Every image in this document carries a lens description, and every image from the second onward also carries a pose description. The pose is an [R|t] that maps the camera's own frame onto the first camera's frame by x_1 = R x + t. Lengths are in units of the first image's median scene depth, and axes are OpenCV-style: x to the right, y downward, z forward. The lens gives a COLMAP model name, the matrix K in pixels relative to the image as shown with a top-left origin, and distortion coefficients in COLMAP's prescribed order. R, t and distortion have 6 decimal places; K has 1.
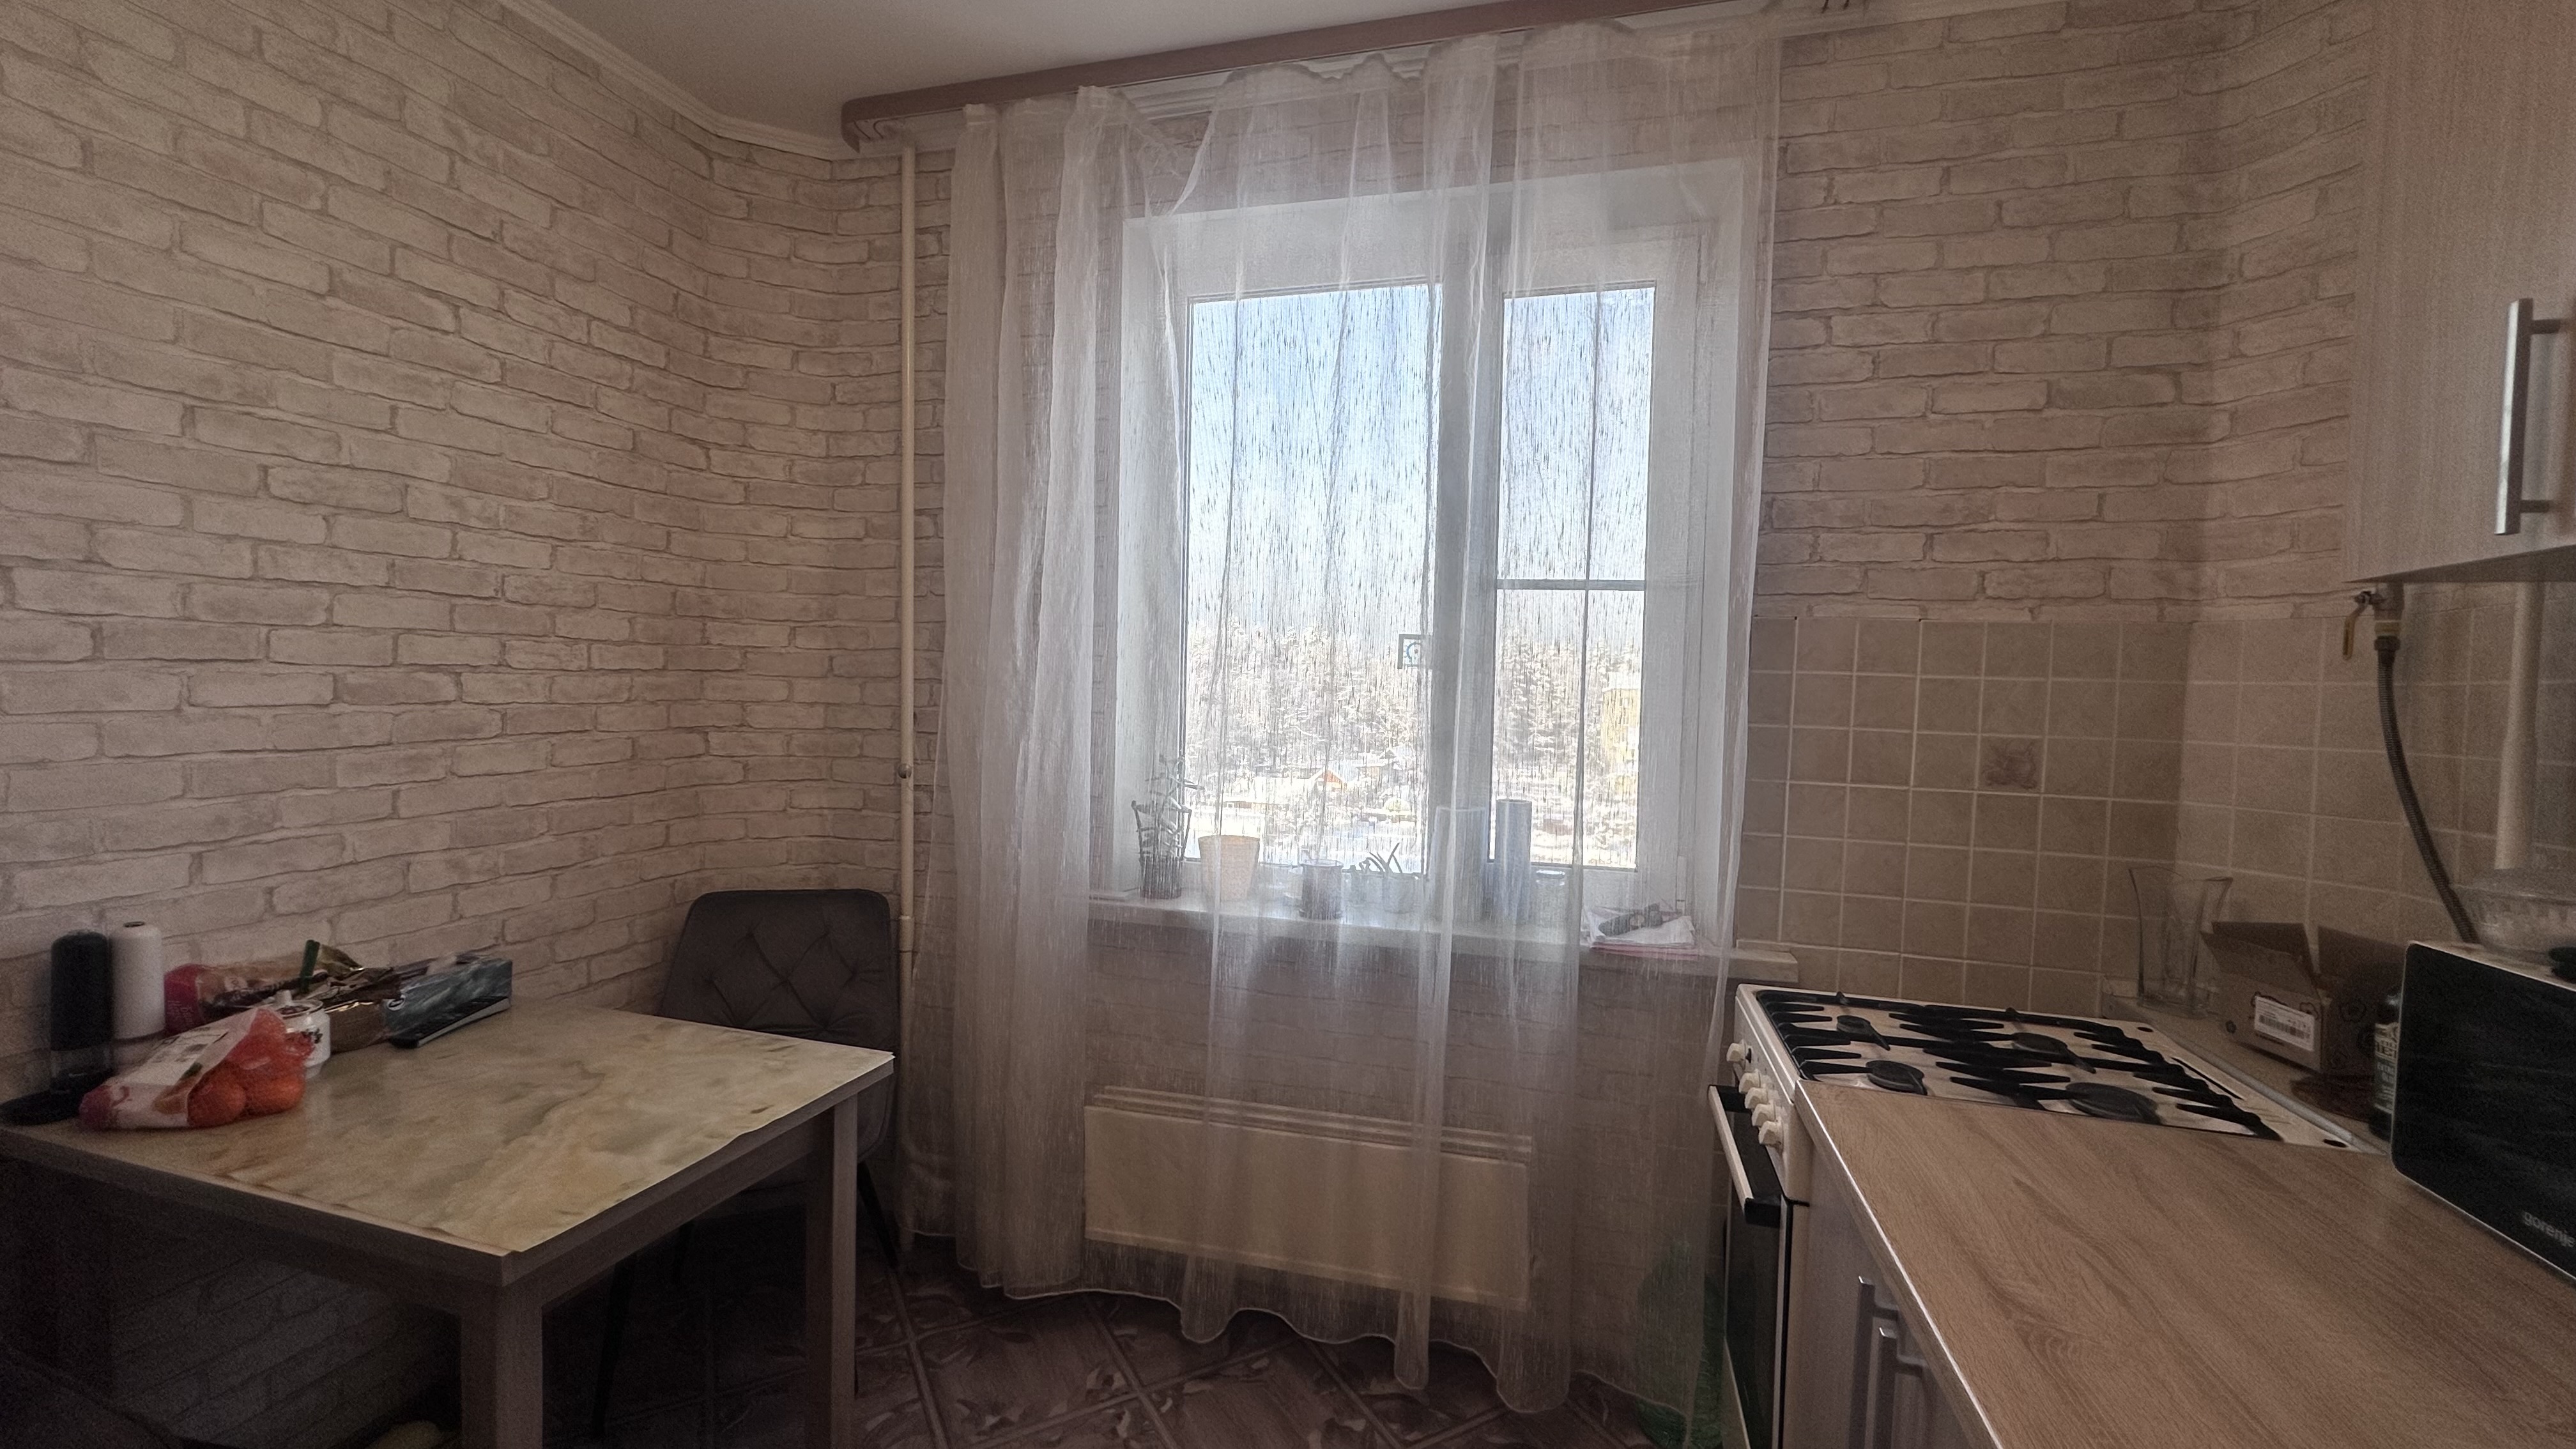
lens RADIAL K [[1023.2, 0, 1287.9], [0, 1023.2, 720.0], [0, 0, 1]] dist [-0.002968, 0.000668]
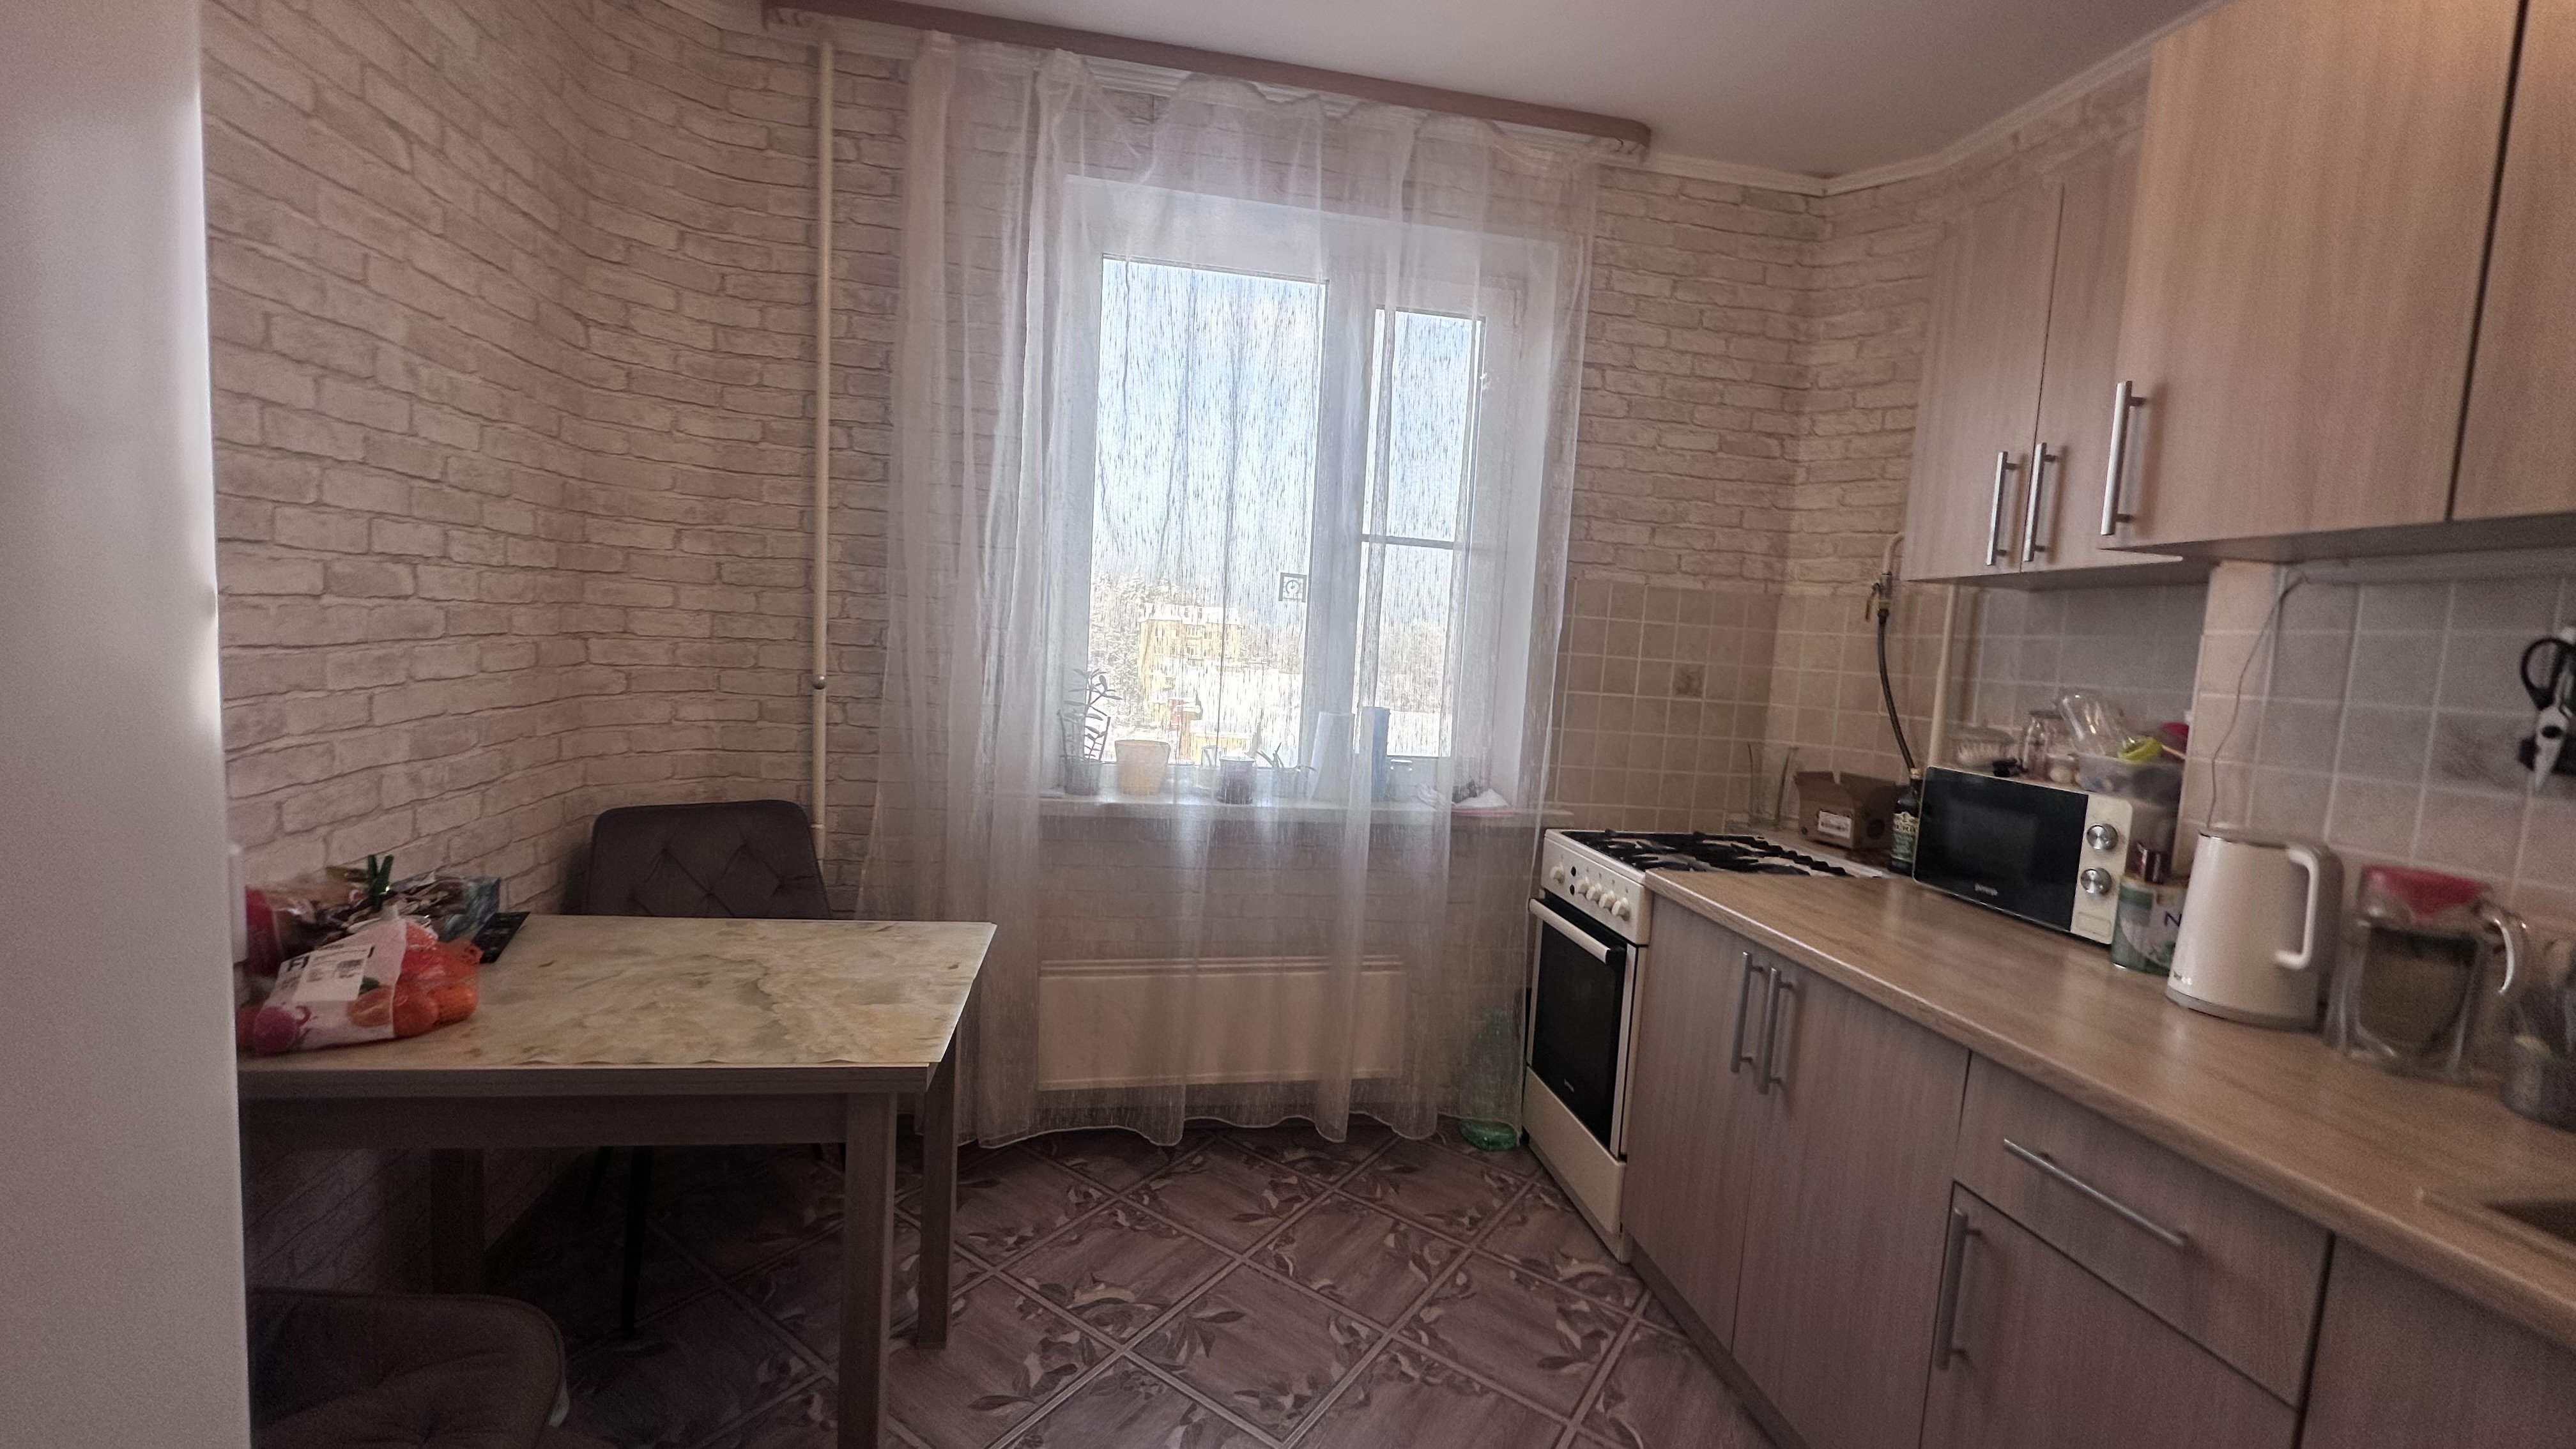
lens RADIAL K [[1023.2, 0, 1288.3], [0, 1023.2, 721.8], [0, 0, 1]] dist [-0.002968, 0.000668]
pose [[0.901512, -0.009428, 0.432651, -0.505190], [-0.021491, 0.997554, 0.066518, 0.015000], [-0.432220, -0.069265, 0.899104, -0.139253]]
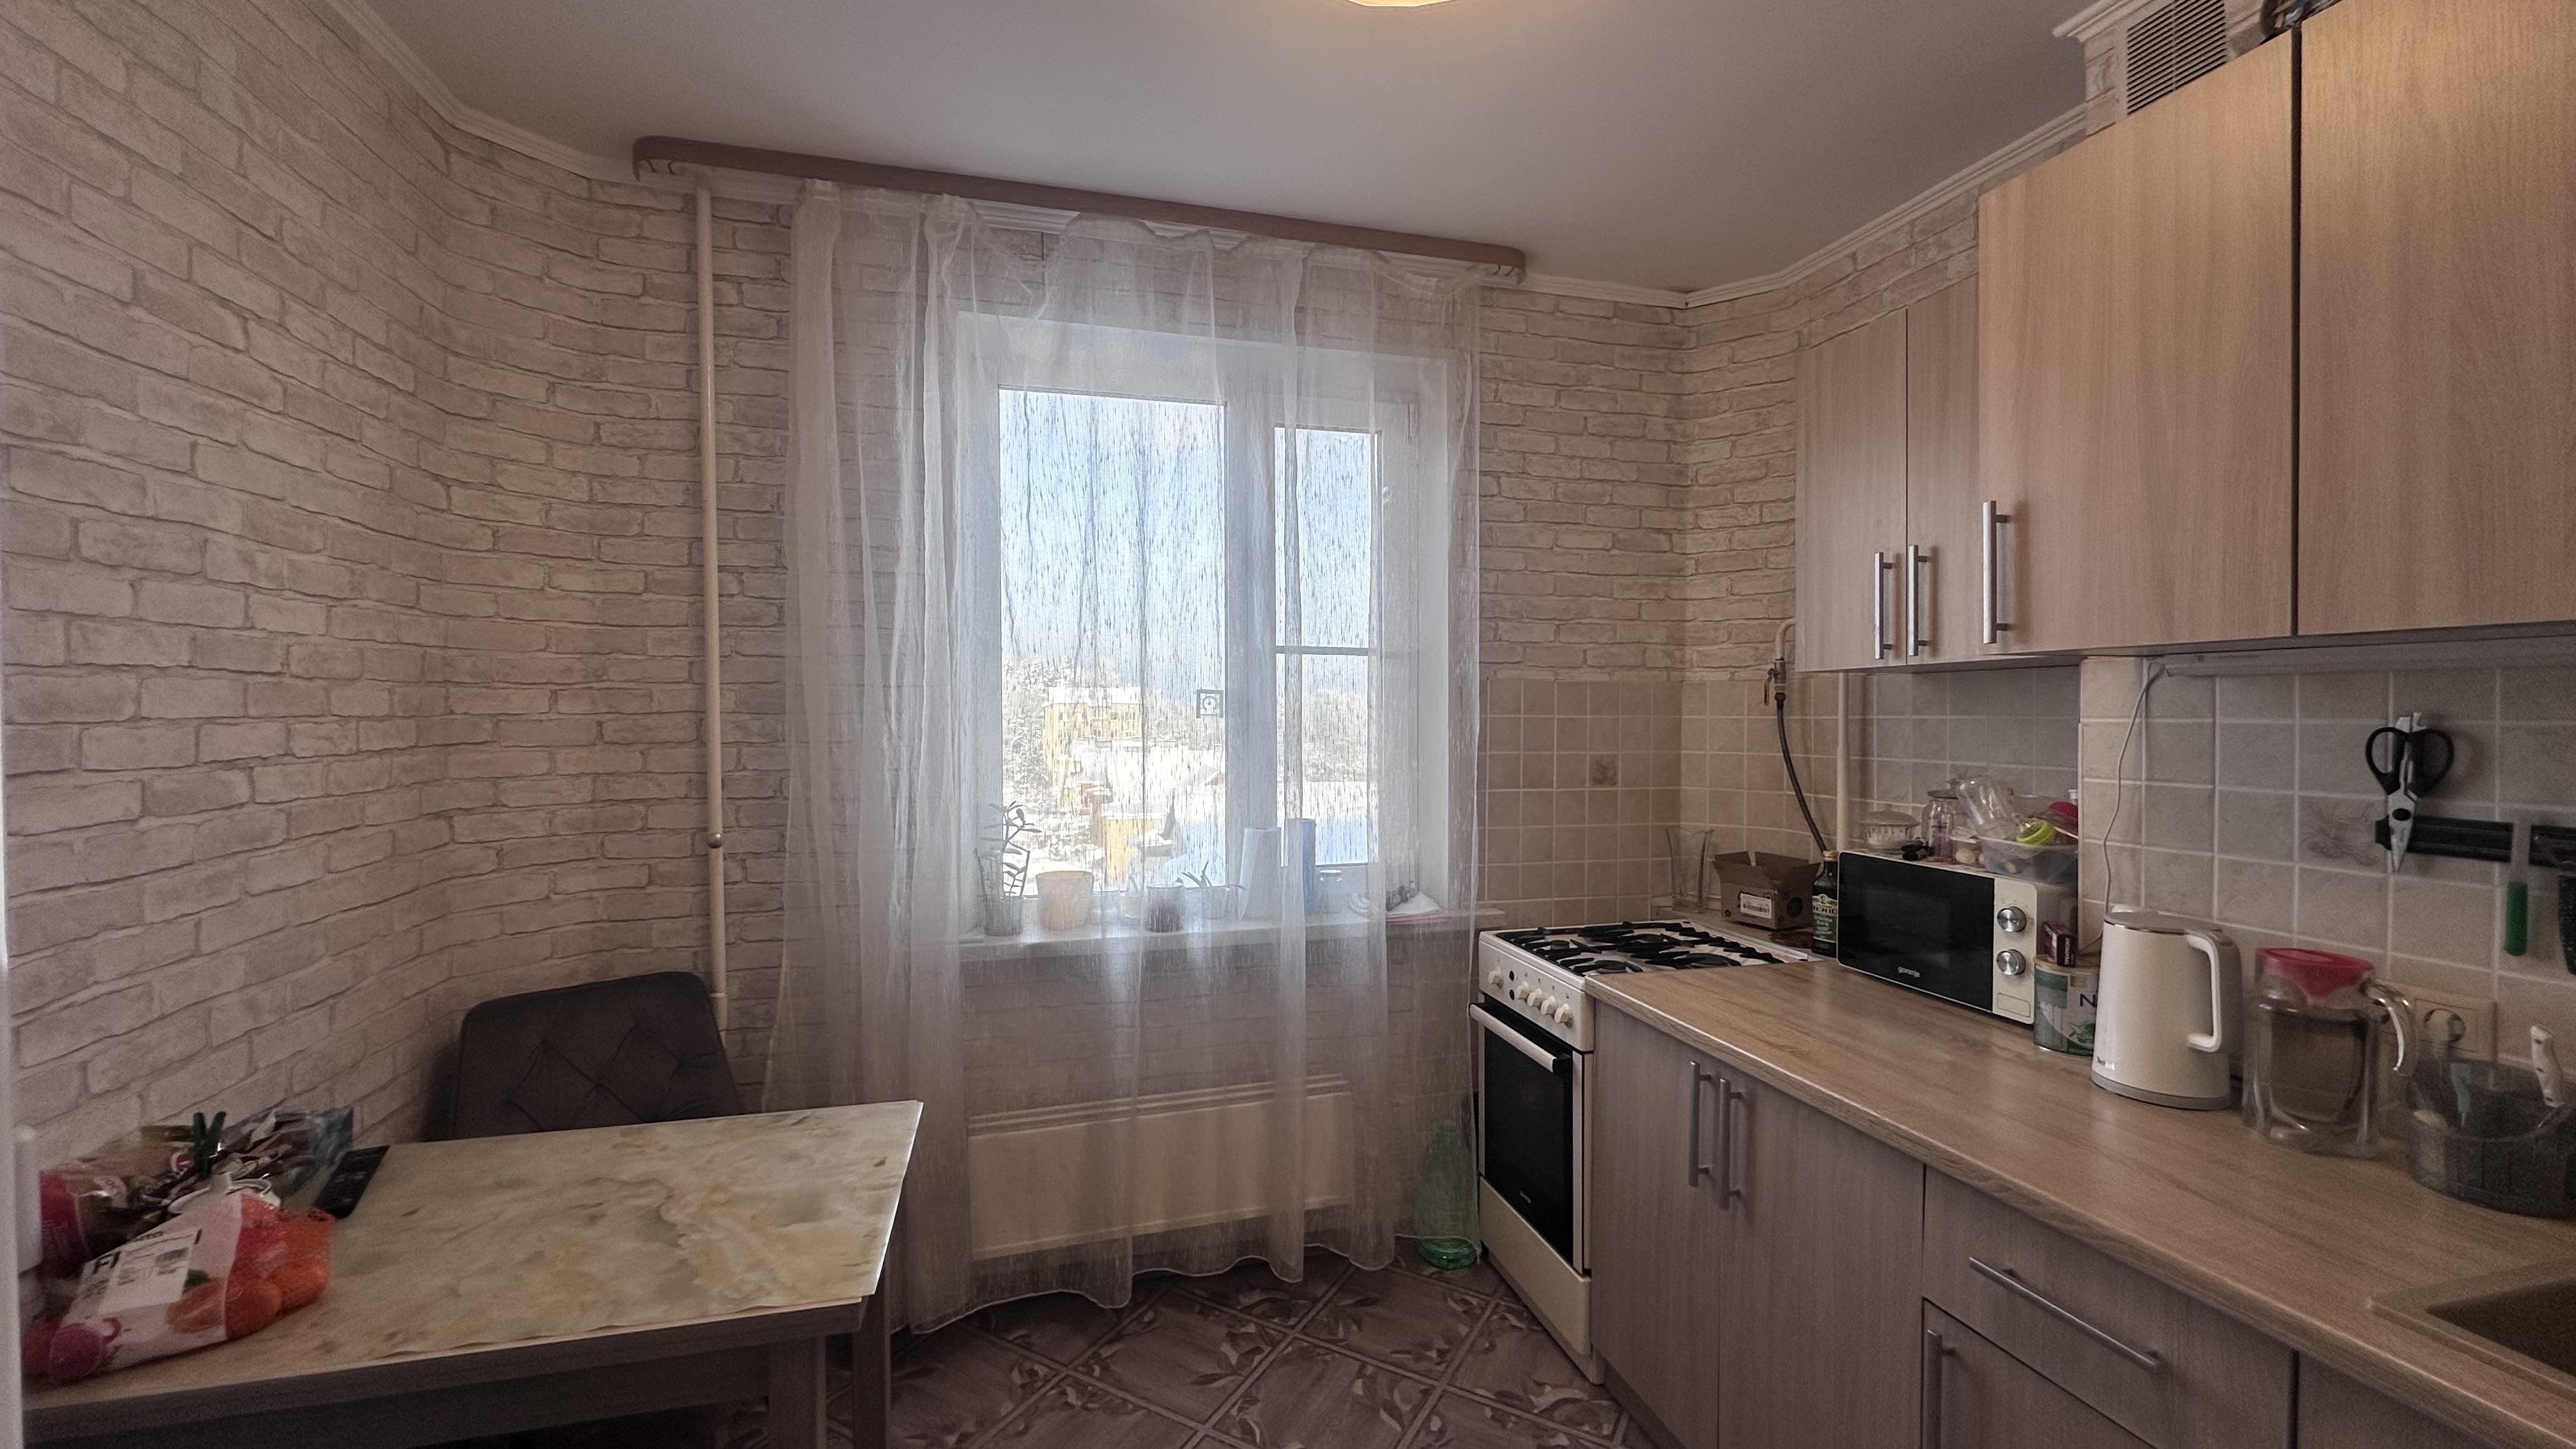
lens RADIAL K [[1023.2, 0, 1288.9], [0, 1023.2, 722.2], [0, 0, 1]] dist [-0.002968, 0.000668]
pose [[0.858507, -0.033463, 0.511709, -0.511607], [0.040551, 0.999174, -0.002693, -0.046063], [-0.511197, 0.023062, 0.859154, -0.115738]]
